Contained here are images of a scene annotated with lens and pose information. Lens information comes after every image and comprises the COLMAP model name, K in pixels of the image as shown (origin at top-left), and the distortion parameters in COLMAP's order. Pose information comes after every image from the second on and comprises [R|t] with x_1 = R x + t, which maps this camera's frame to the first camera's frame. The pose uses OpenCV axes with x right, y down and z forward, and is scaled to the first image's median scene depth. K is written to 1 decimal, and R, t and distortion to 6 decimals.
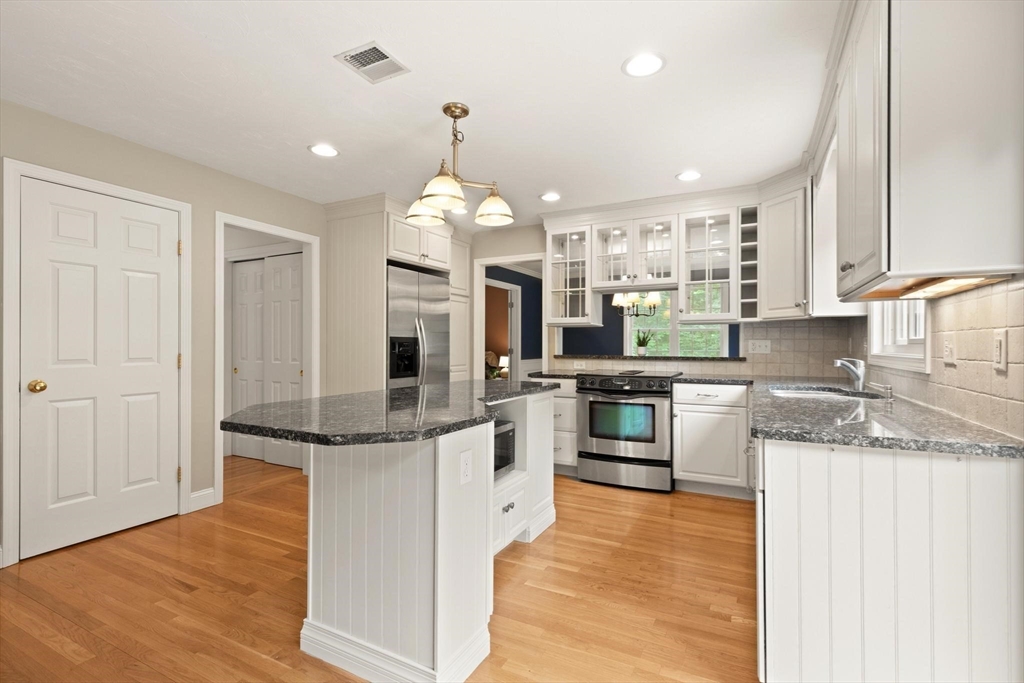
lens RADIAL K [[466.7, 0, 510.7], [0, 466.7, 341.6], [0, 0, 1]] dist [0.004235, -0.000860]
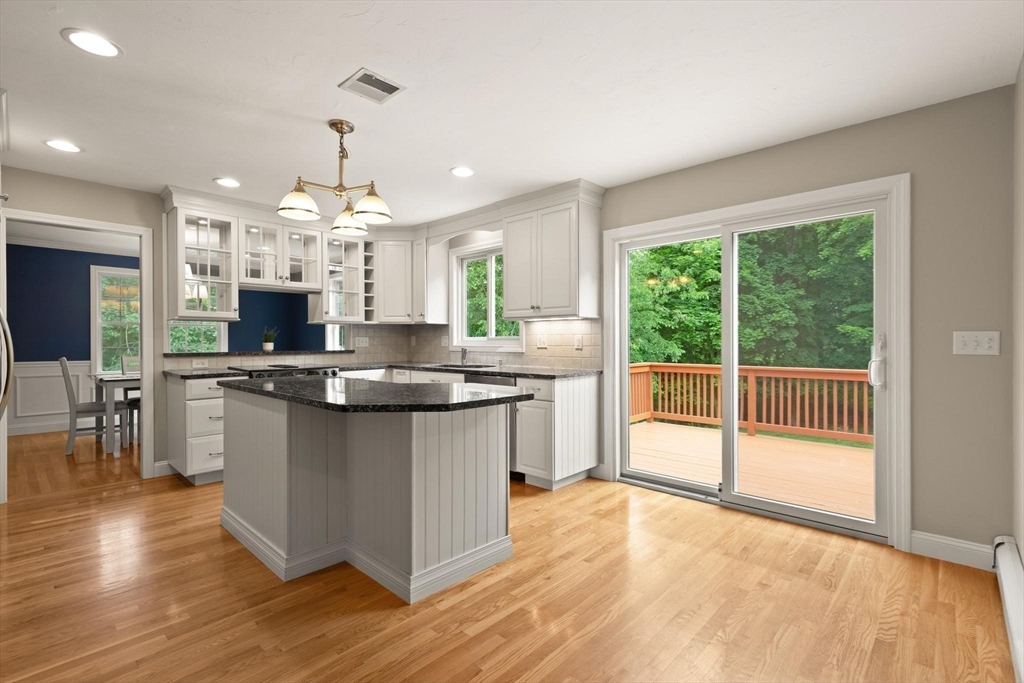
lens RADIAL K [[466.7, 0, 515.9], [0, 466.7, 343.3], [0, 0, 1]] dist [0.004235, -0.000860]
pose [[0.271363, -0.009059, 0.962434, -0.667913], [-0.005119, 0.999928, 0.010856, -0.002228], [-0.962463, -0.007873, 0.271297, 0.195718]]
